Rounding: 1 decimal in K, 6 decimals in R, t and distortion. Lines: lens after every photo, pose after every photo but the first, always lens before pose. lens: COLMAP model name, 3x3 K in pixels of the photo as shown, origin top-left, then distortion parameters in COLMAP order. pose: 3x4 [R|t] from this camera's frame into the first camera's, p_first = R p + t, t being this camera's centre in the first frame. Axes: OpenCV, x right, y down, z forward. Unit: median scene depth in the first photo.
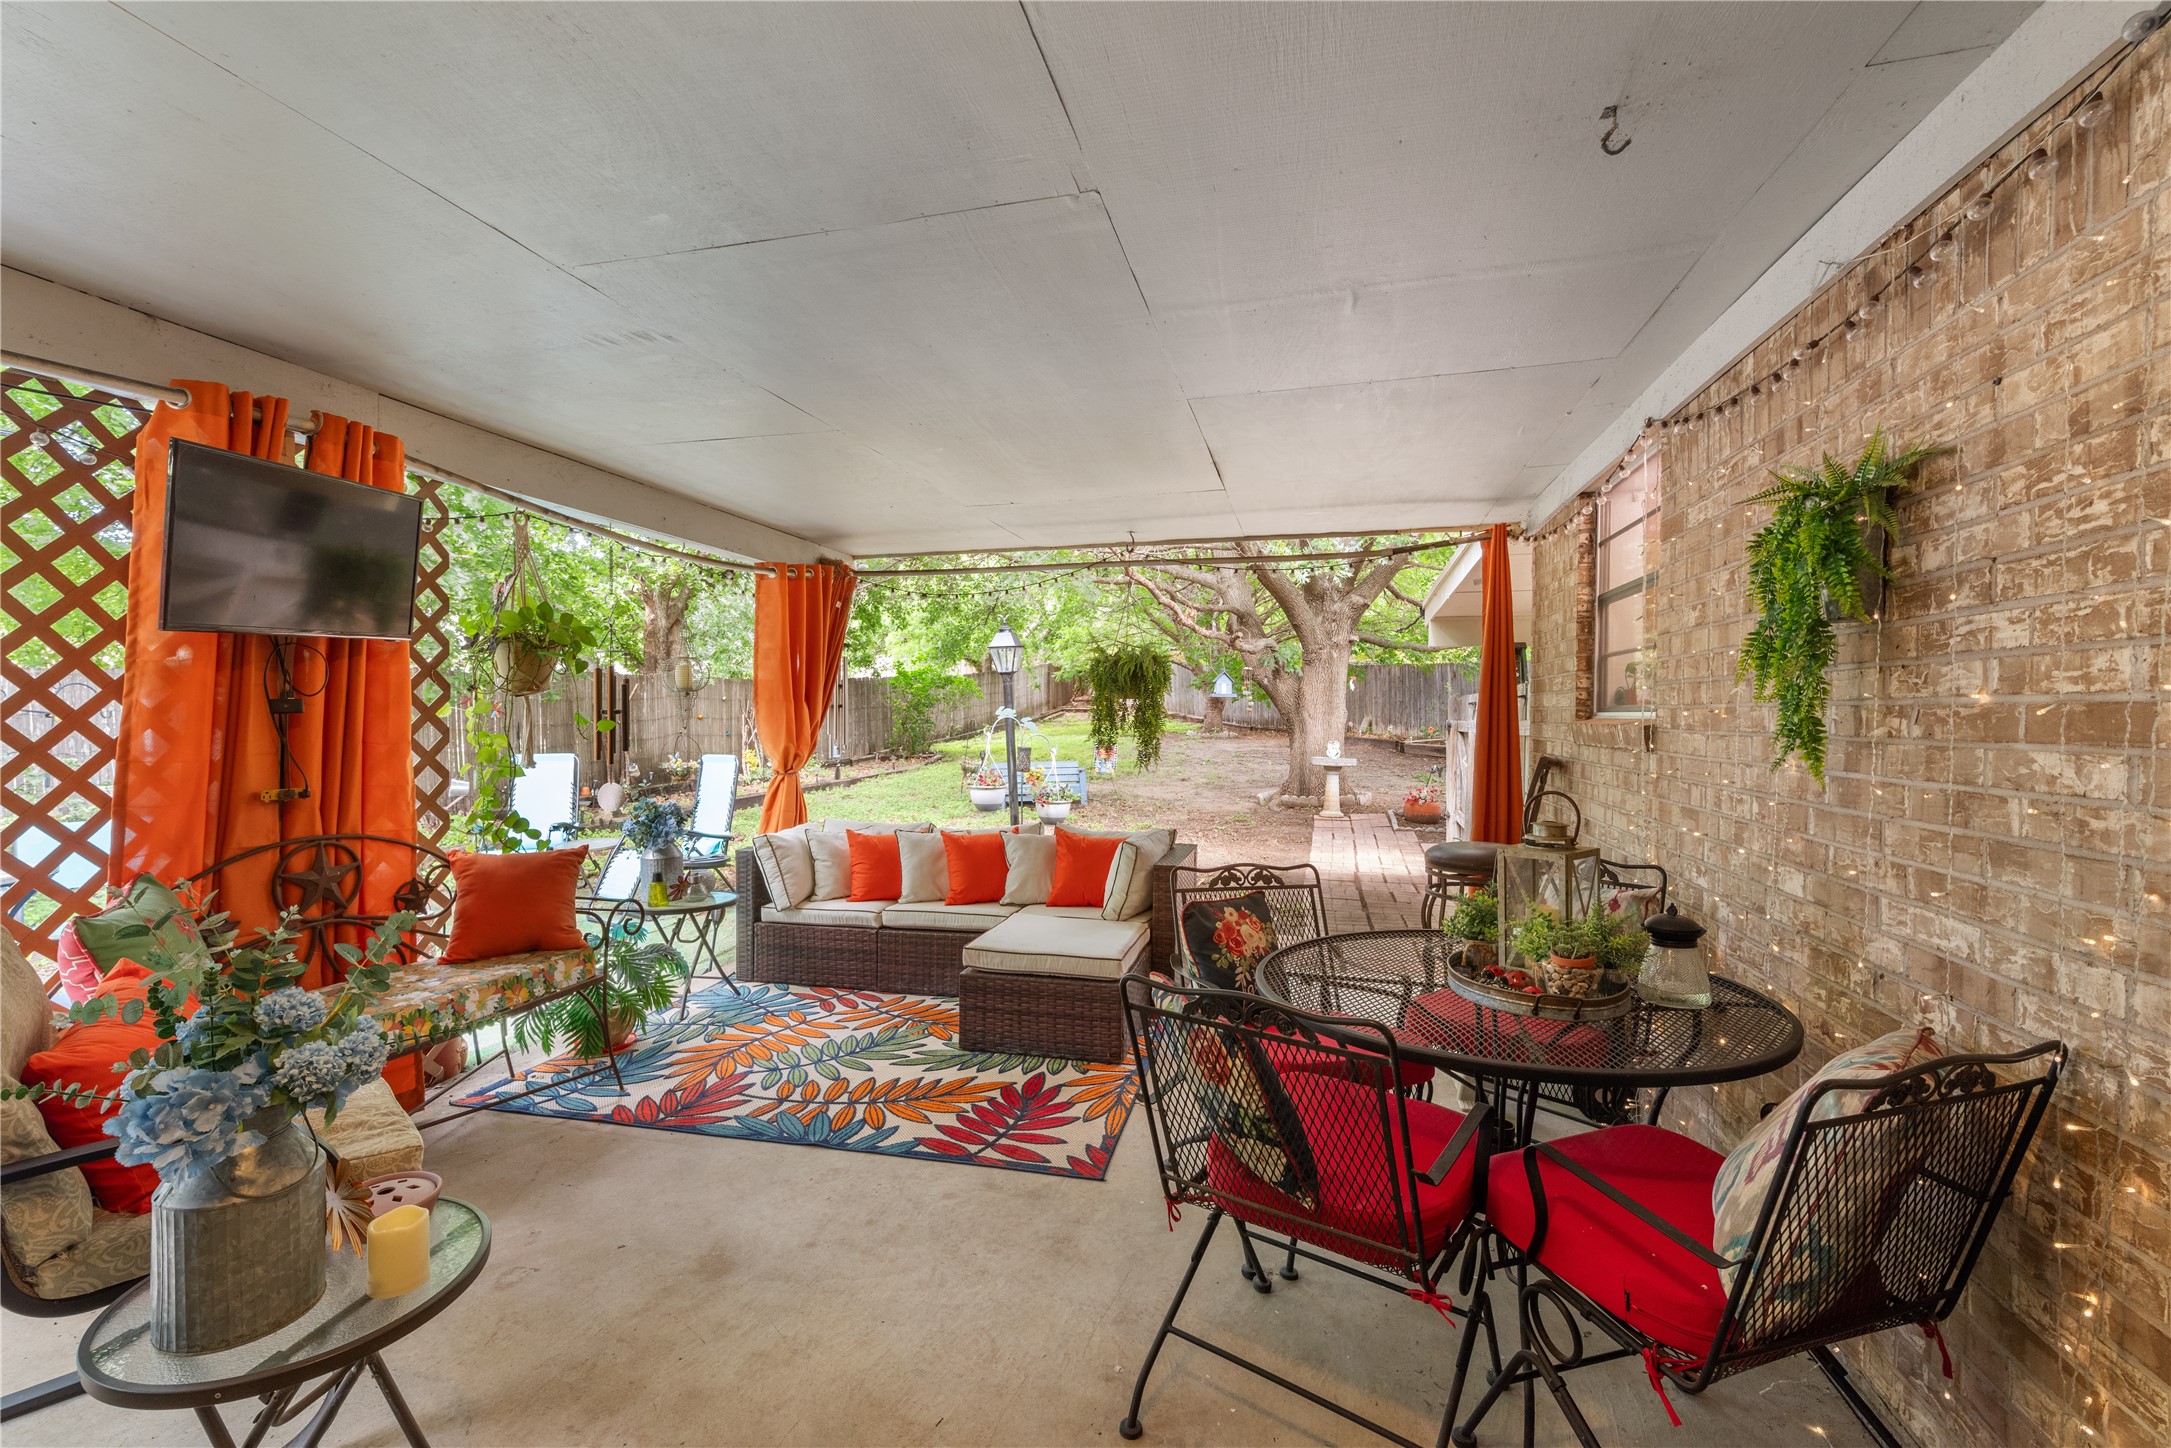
lens RADIAL K [[939.2, 0, 1082.5], [0, 939.2, 721.5], [0, 0, 1]] dist [-0.001918, -0.000253]
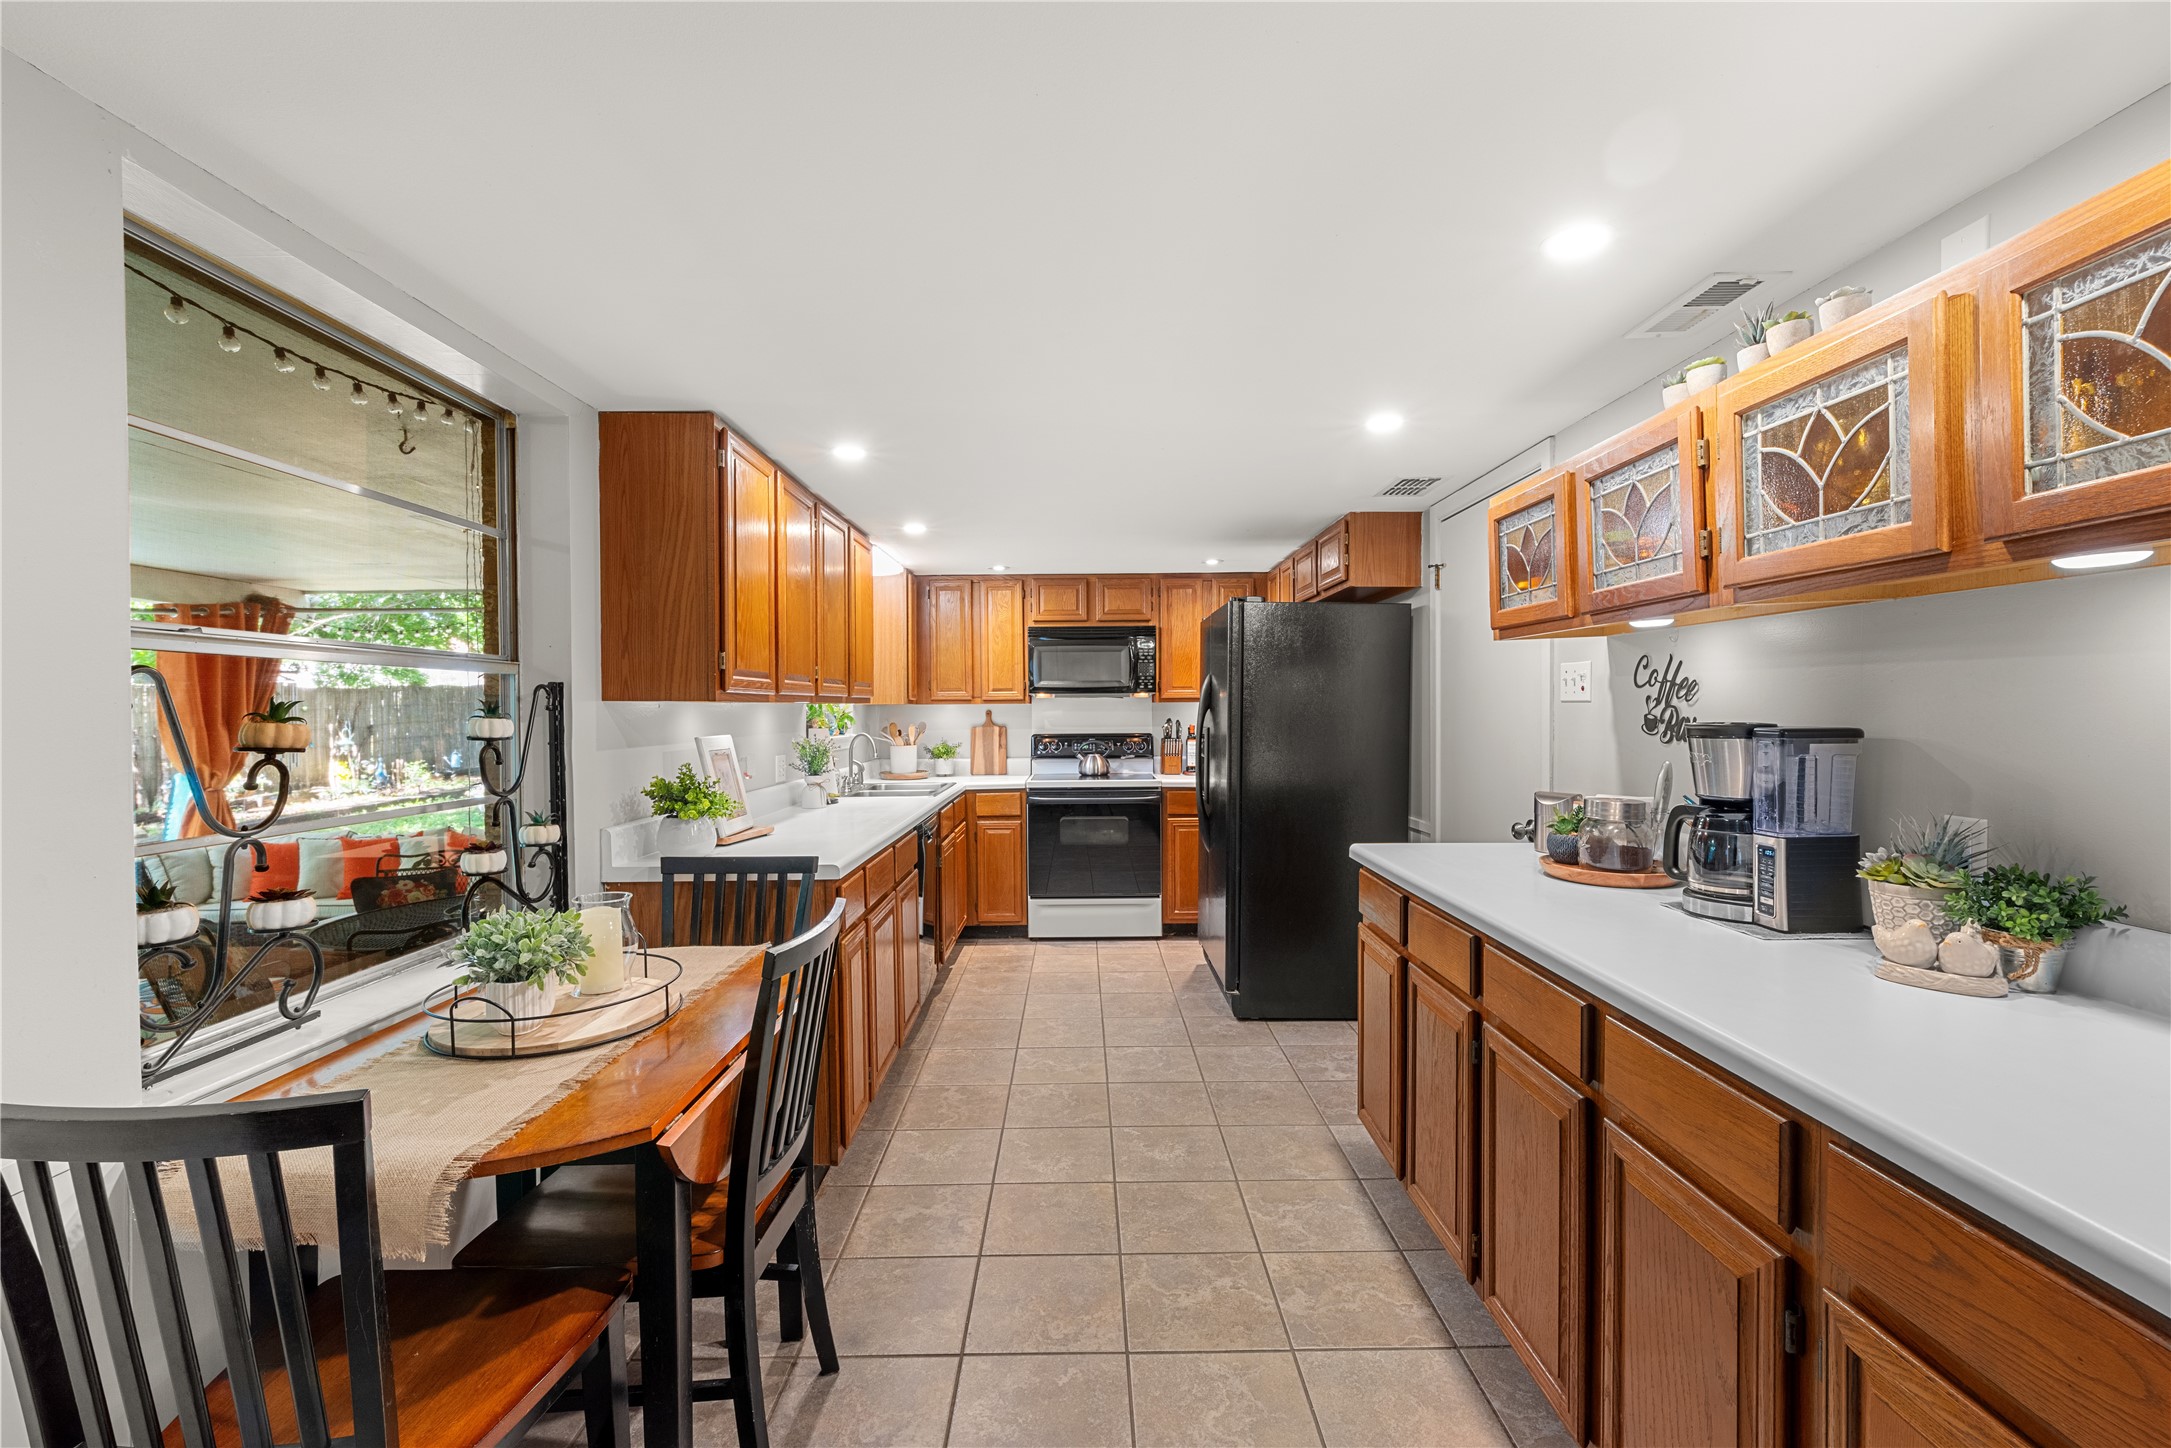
lens RADIAL K [[939.2, 0, 1087.9], [0, 939.2, 720.3], [0, 0, 1]] dist [-0.001918, -0.000253]
pose [[0.967058, -0.011455, 0.254298, 0.455163], [0.011192, 0.999934, 0.002482, -0.021937], [-0.254310, 0.000446, 0.967123, -0.370677]]
